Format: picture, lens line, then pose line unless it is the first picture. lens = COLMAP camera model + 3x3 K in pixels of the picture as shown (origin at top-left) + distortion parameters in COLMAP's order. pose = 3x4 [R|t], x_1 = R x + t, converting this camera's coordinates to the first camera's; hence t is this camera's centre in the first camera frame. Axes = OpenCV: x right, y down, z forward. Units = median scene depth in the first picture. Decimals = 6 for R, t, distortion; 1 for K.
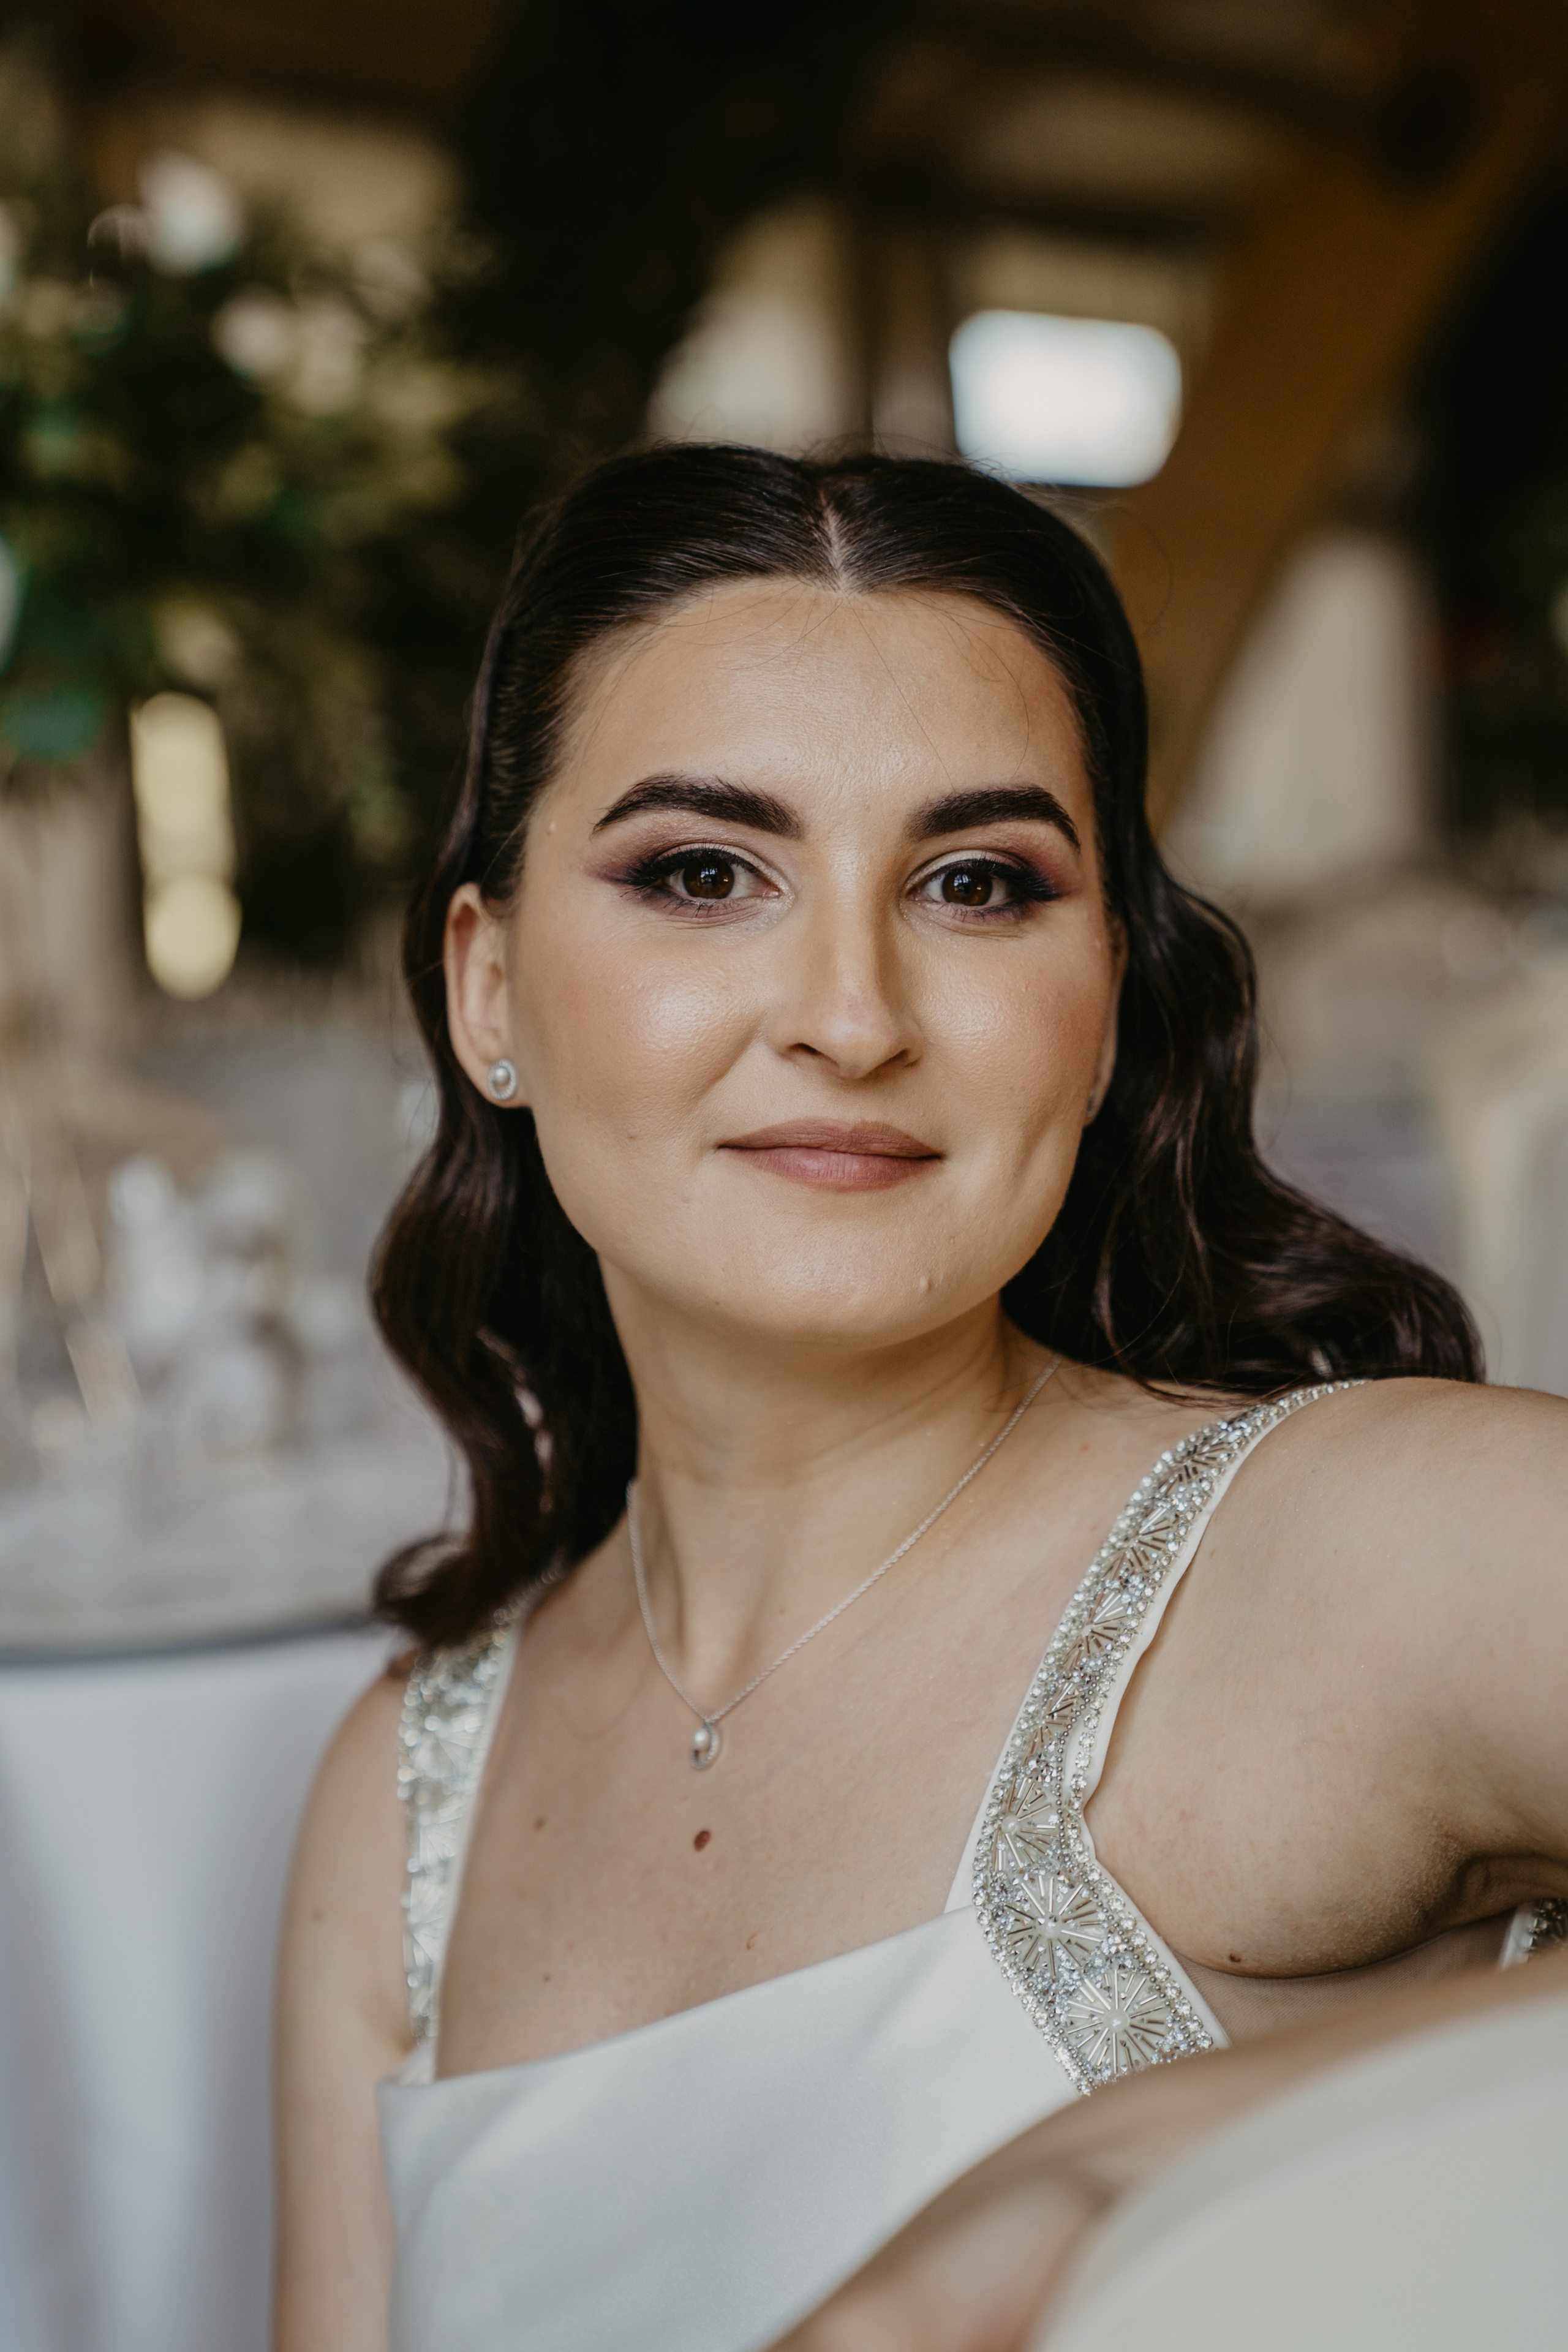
lens RADIAL K [[3990.0, 0, 860.3], [0, 3990.0, 1180.6], [0, 0, 1]] dist [0.833020, 0.026497]
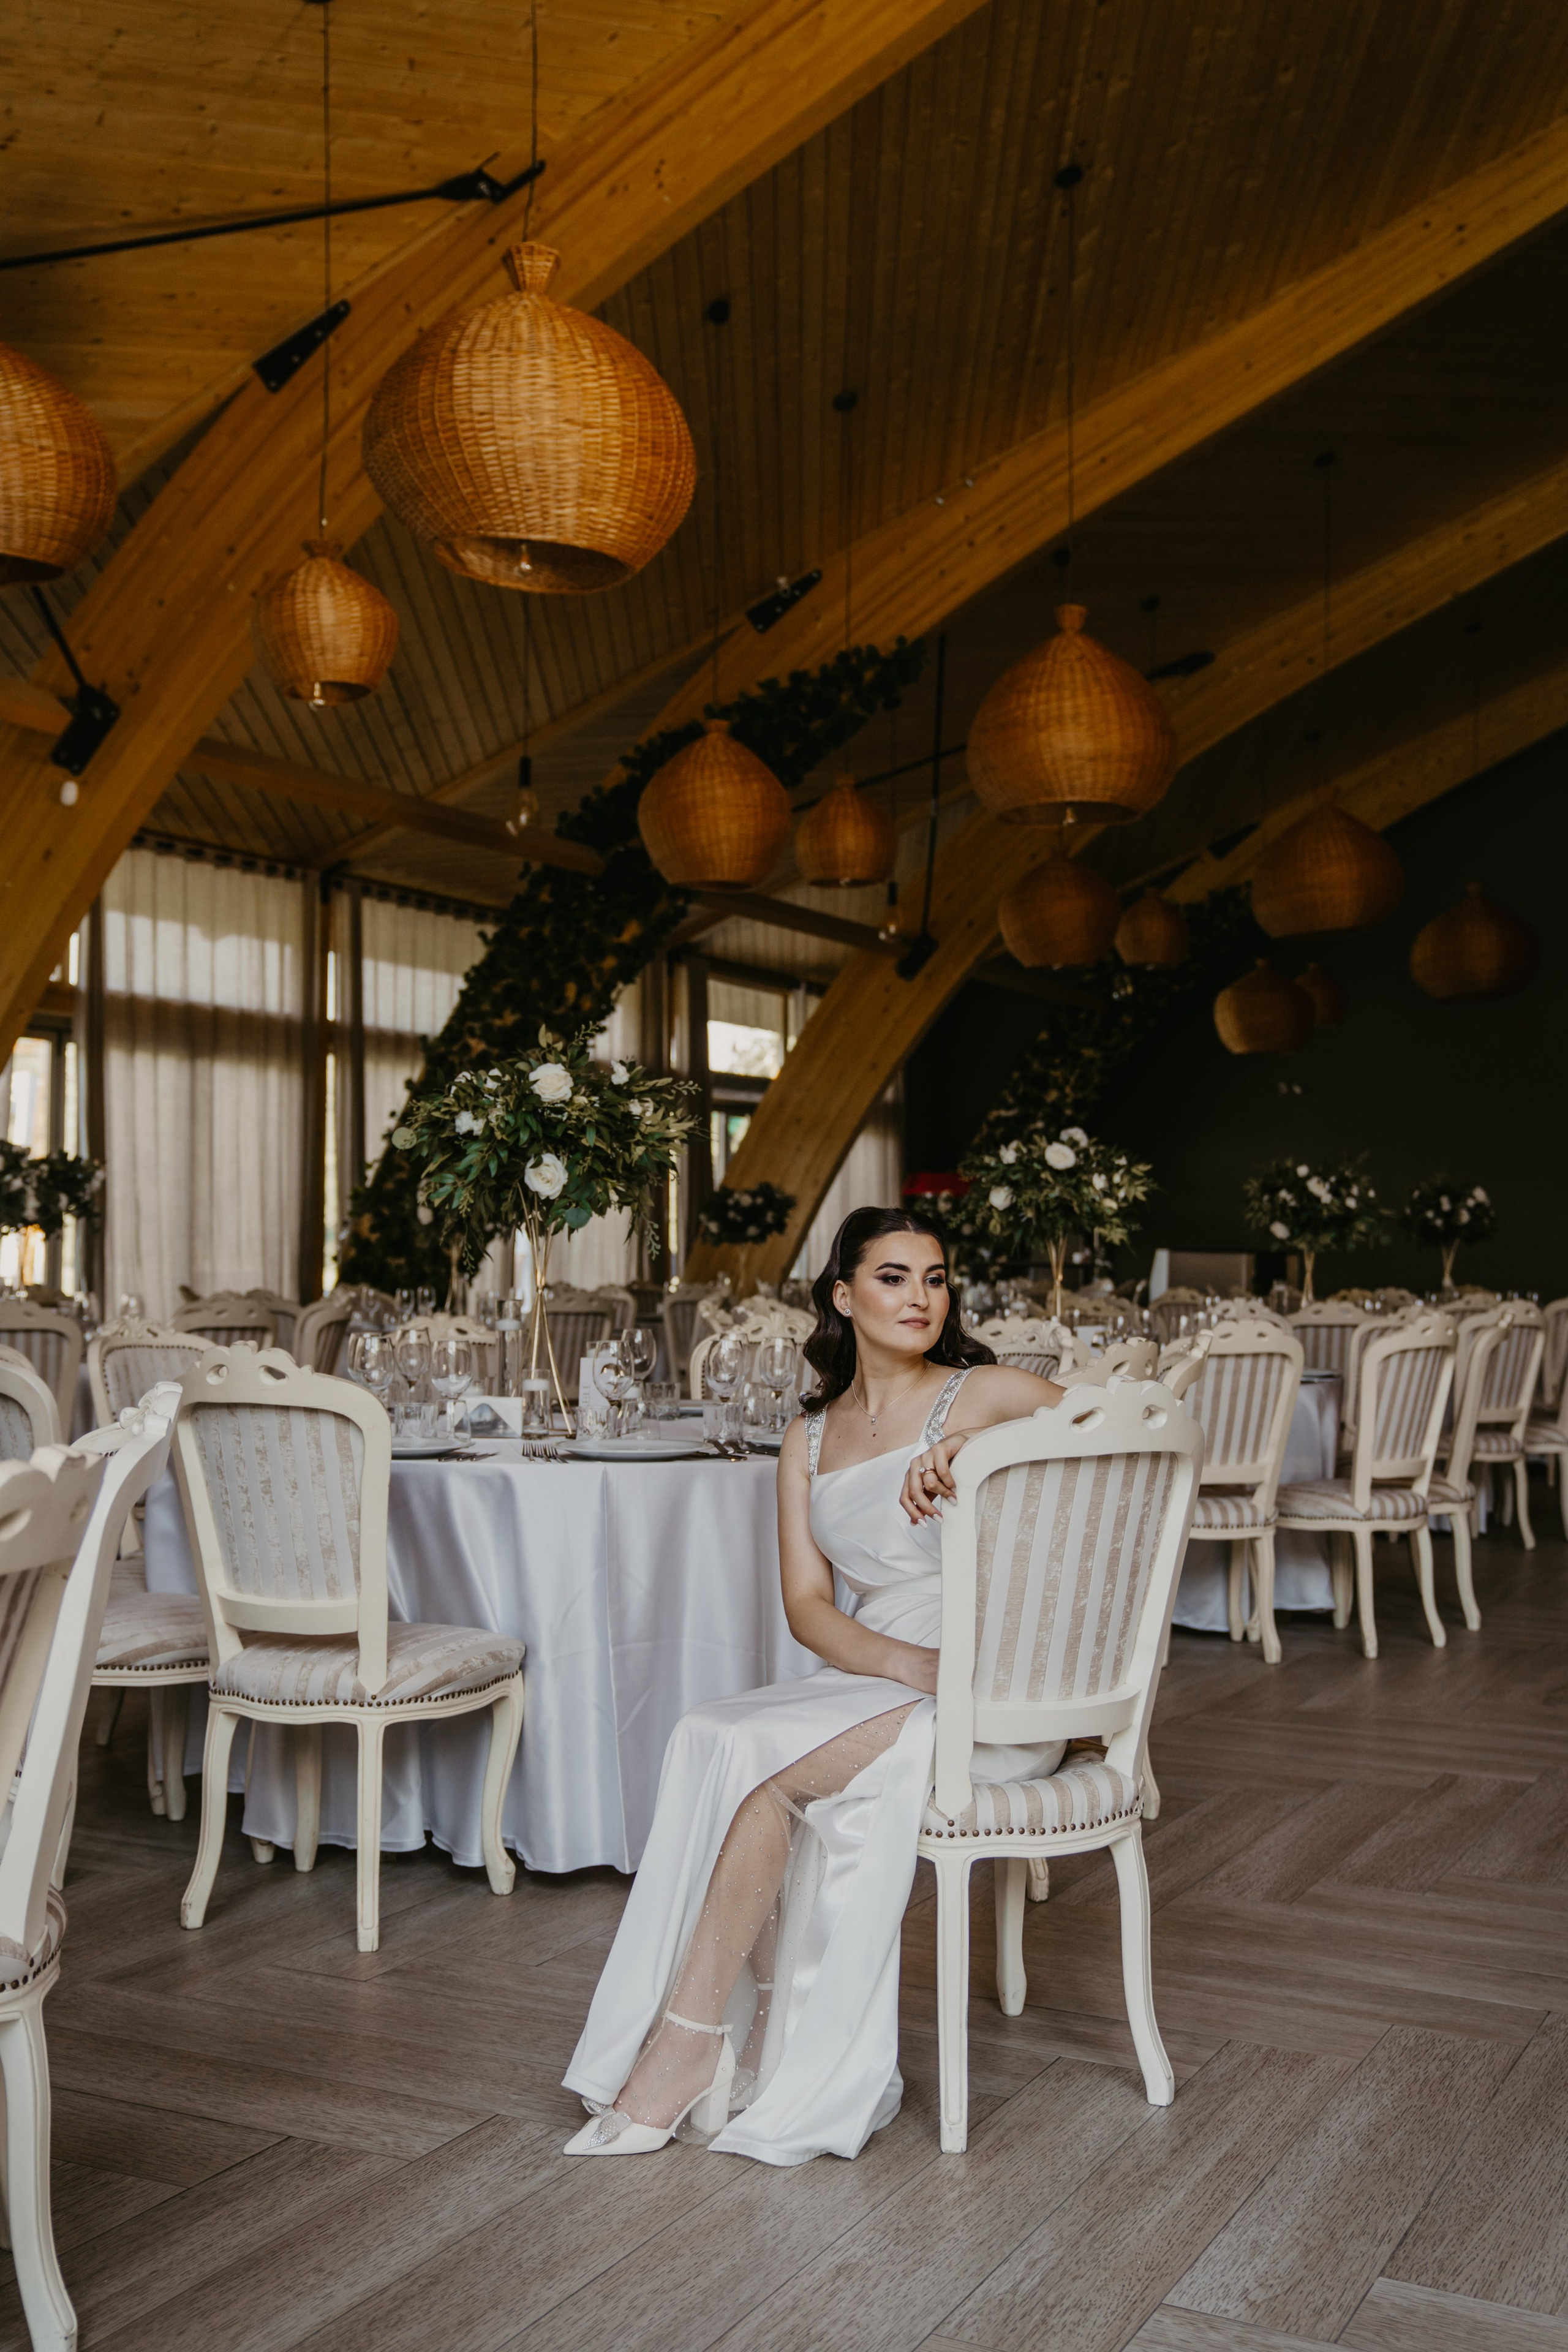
lens RADIAL K [[2377.2, 0, 784.0], [0, 2377.2, 1176.0], [0, 0, 1]] dist [-0.003021, -0.000449]
pose [[0.991824, 0.076492, 0.102152, -0.623648], [-0.064433, 0.991095, -0.116530, 0.219234], [-0.110156, 0.108996, 0.987920, -2.822642]]
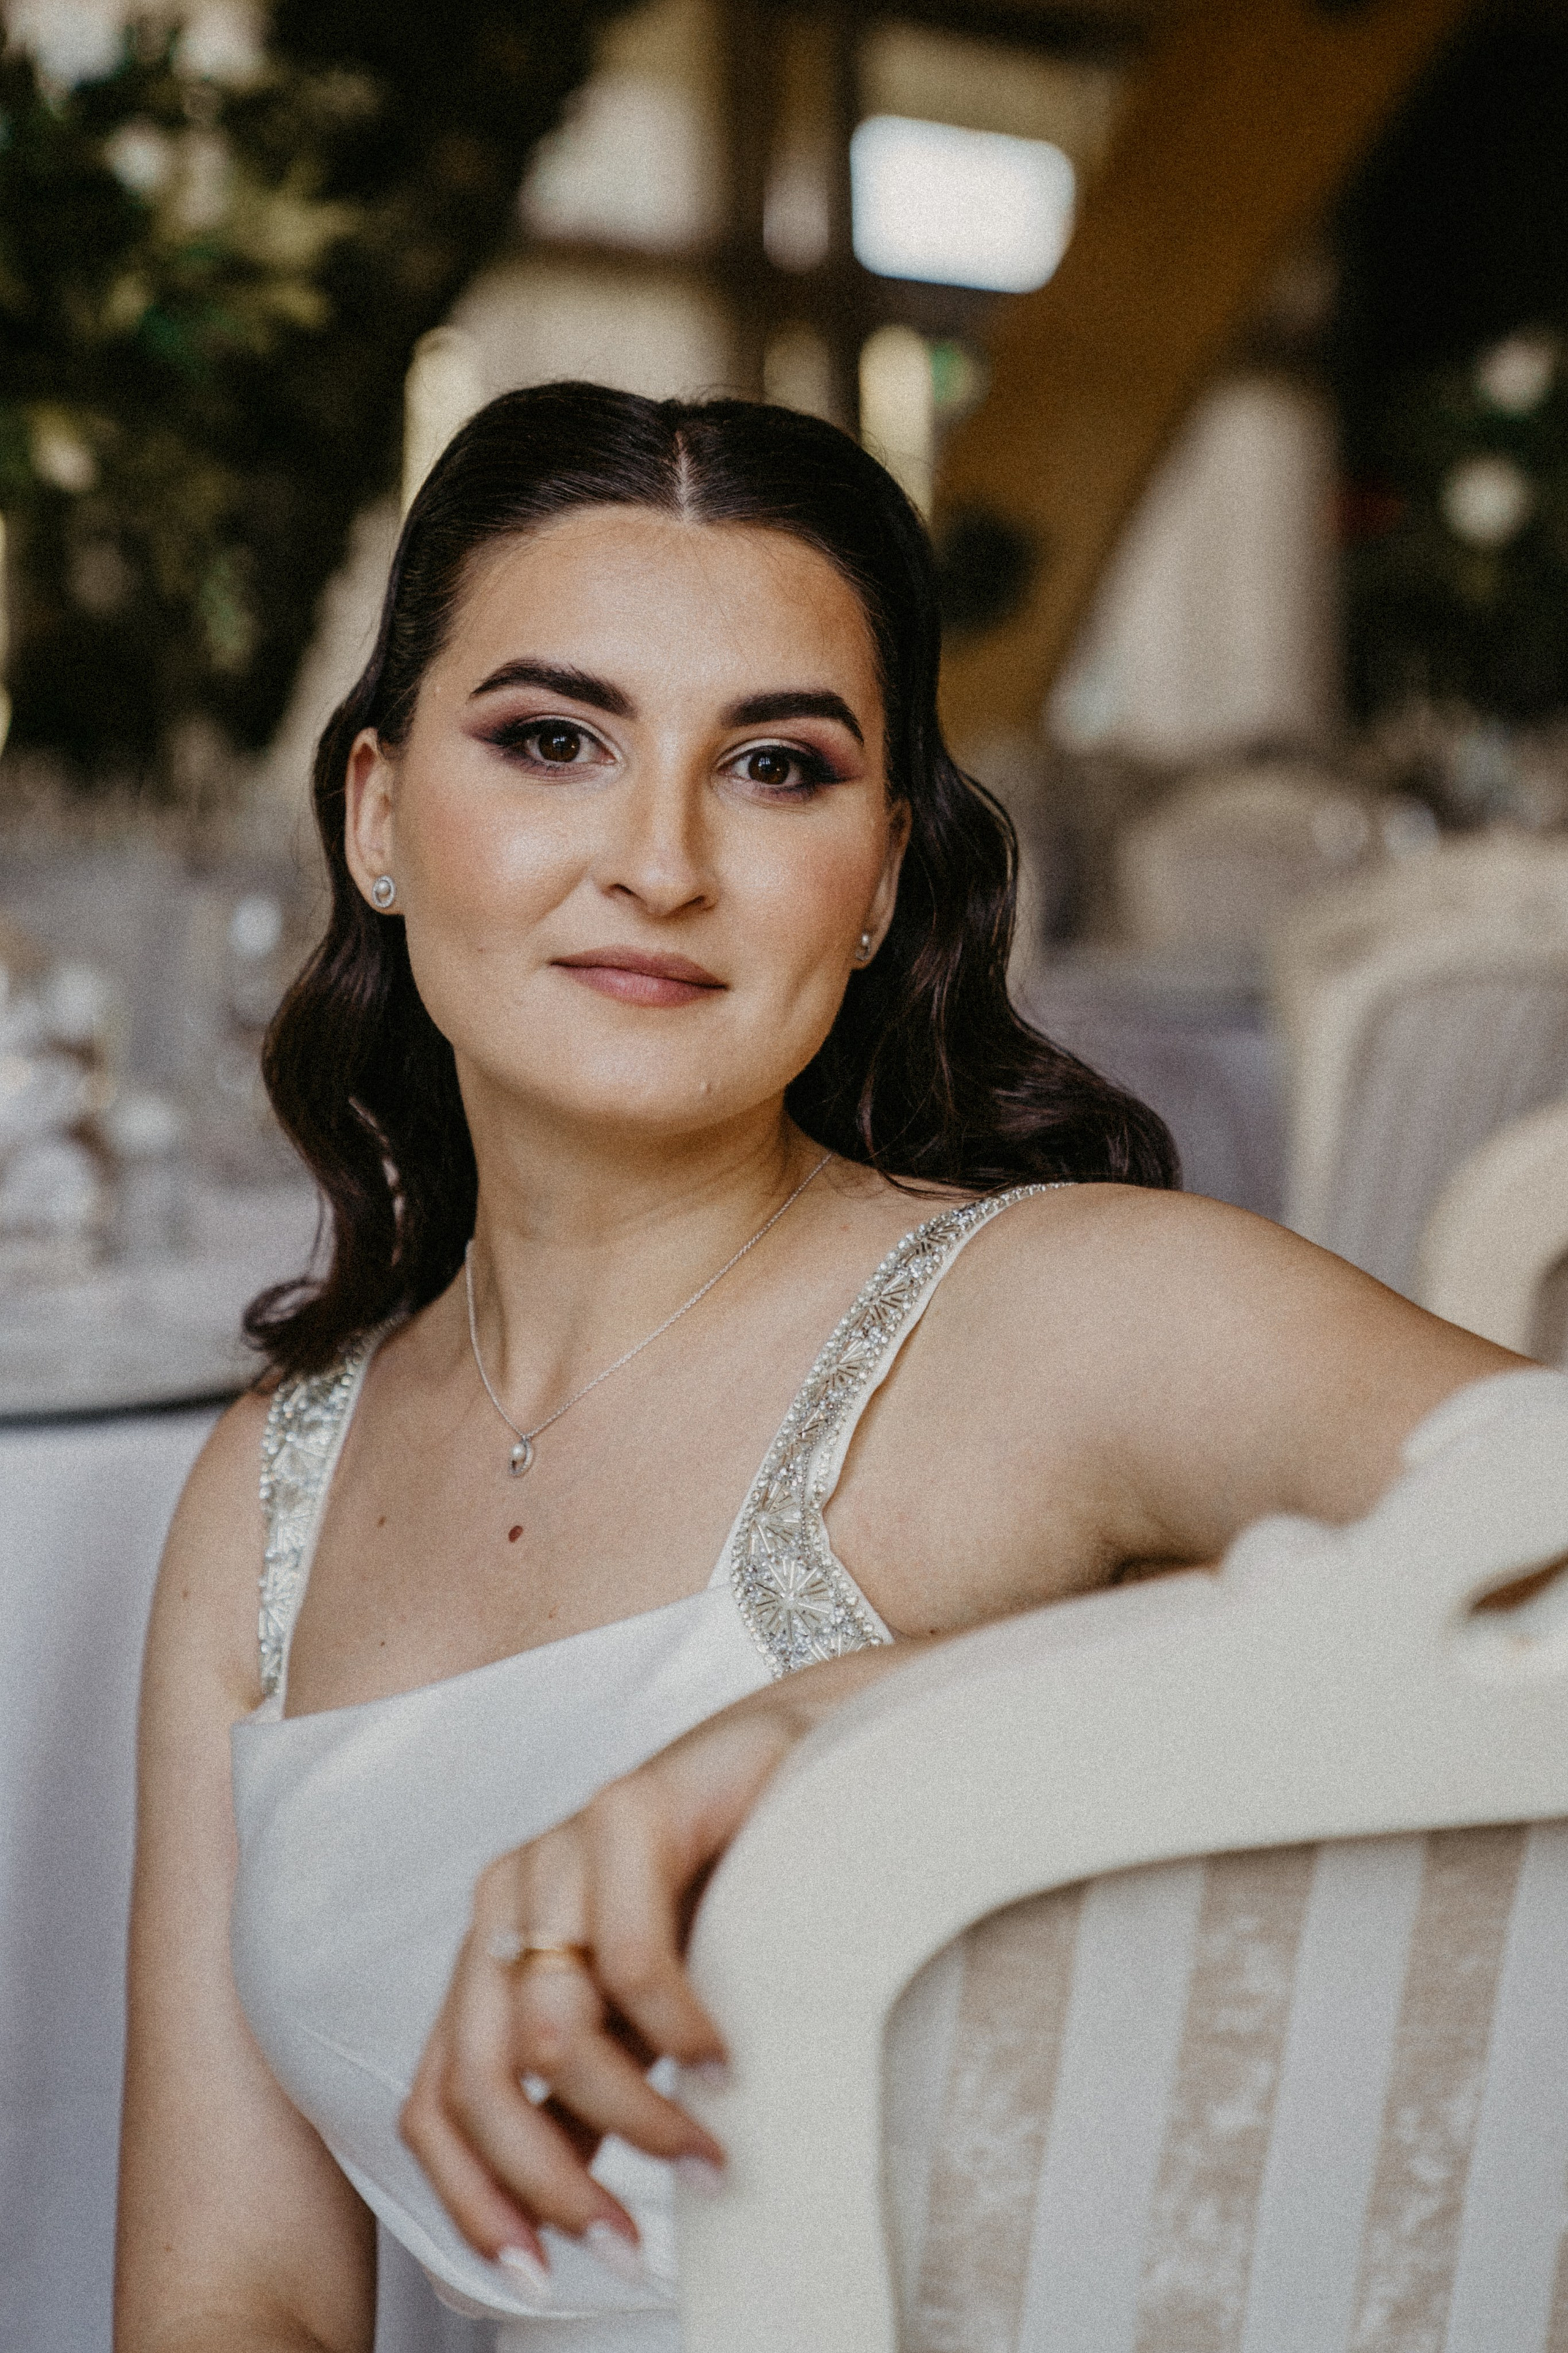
lens RADIAL K [[4431.2, 0, 784.0], [0, 4431.2, 1176.5], [0, 0, 1]] dist [0.001895, 0.162428]
pose [[0.998044, 0.058847, 0.021111, 0.008222], [-0.059487, 0.997746, 0.031053, 0.010538], [-0.019236, -0.032248, 0.999295, -0.347768]]
